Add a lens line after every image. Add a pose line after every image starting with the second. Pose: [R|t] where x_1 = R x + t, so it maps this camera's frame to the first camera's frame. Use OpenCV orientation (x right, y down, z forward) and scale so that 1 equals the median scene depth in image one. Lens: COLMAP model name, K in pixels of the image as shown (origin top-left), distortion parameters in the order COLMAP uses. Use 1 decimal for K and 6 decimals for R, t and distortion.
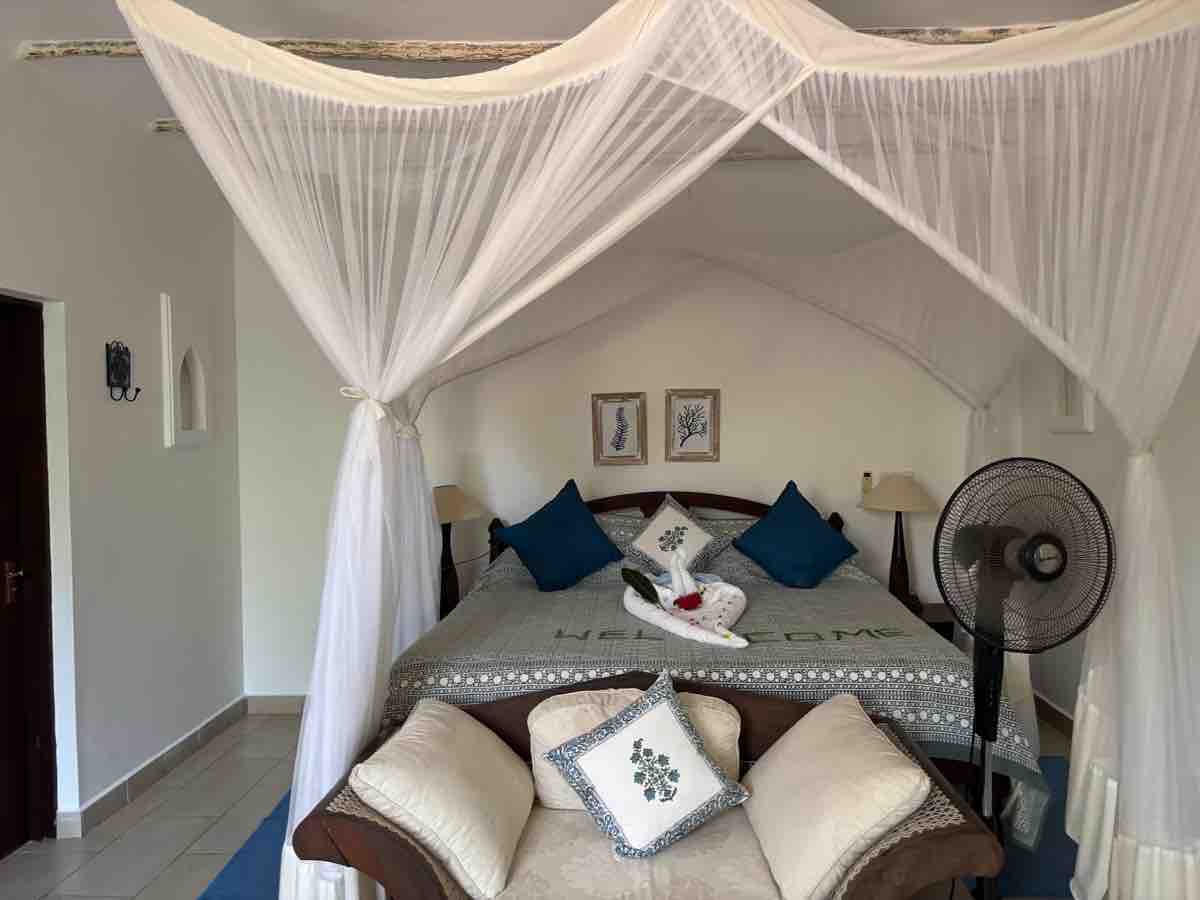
lens RADIAL K [[894.0, 0, 600.0], [0, 894.0, 450.0], [0, 0, 1]] dist [-0.002075, -0.005776]
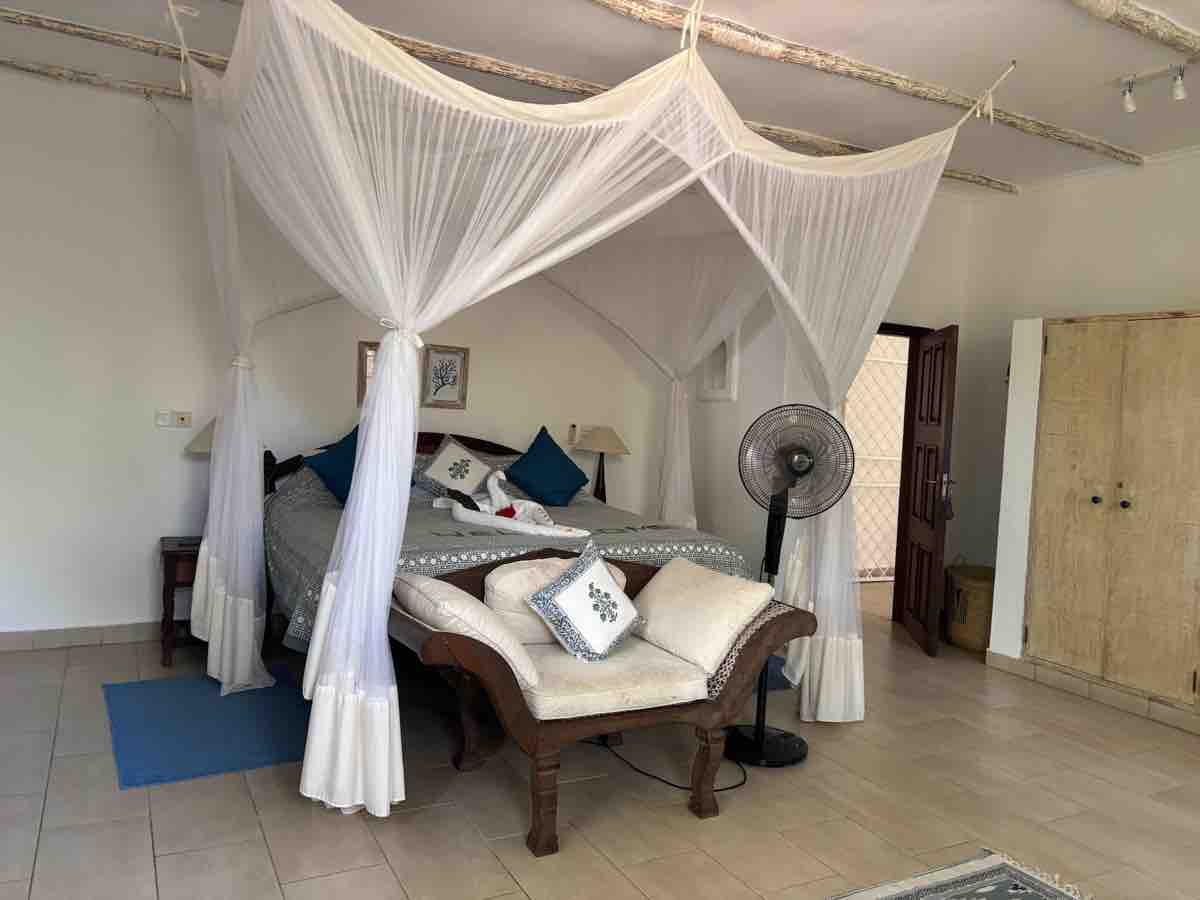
lens RADIAL K [[910.4, 0, 600.0], [0, 910.4, 450.0], [0, 0, 1]] dist [0.006710, -0.001062]
pose [[0.853433, 0.031327, 0.520260, -0.727997], [-0.046038, 0.998821, 0.015377, 0.085406], [-0.519165, -0.037075, 0.853870, -0.264801]]
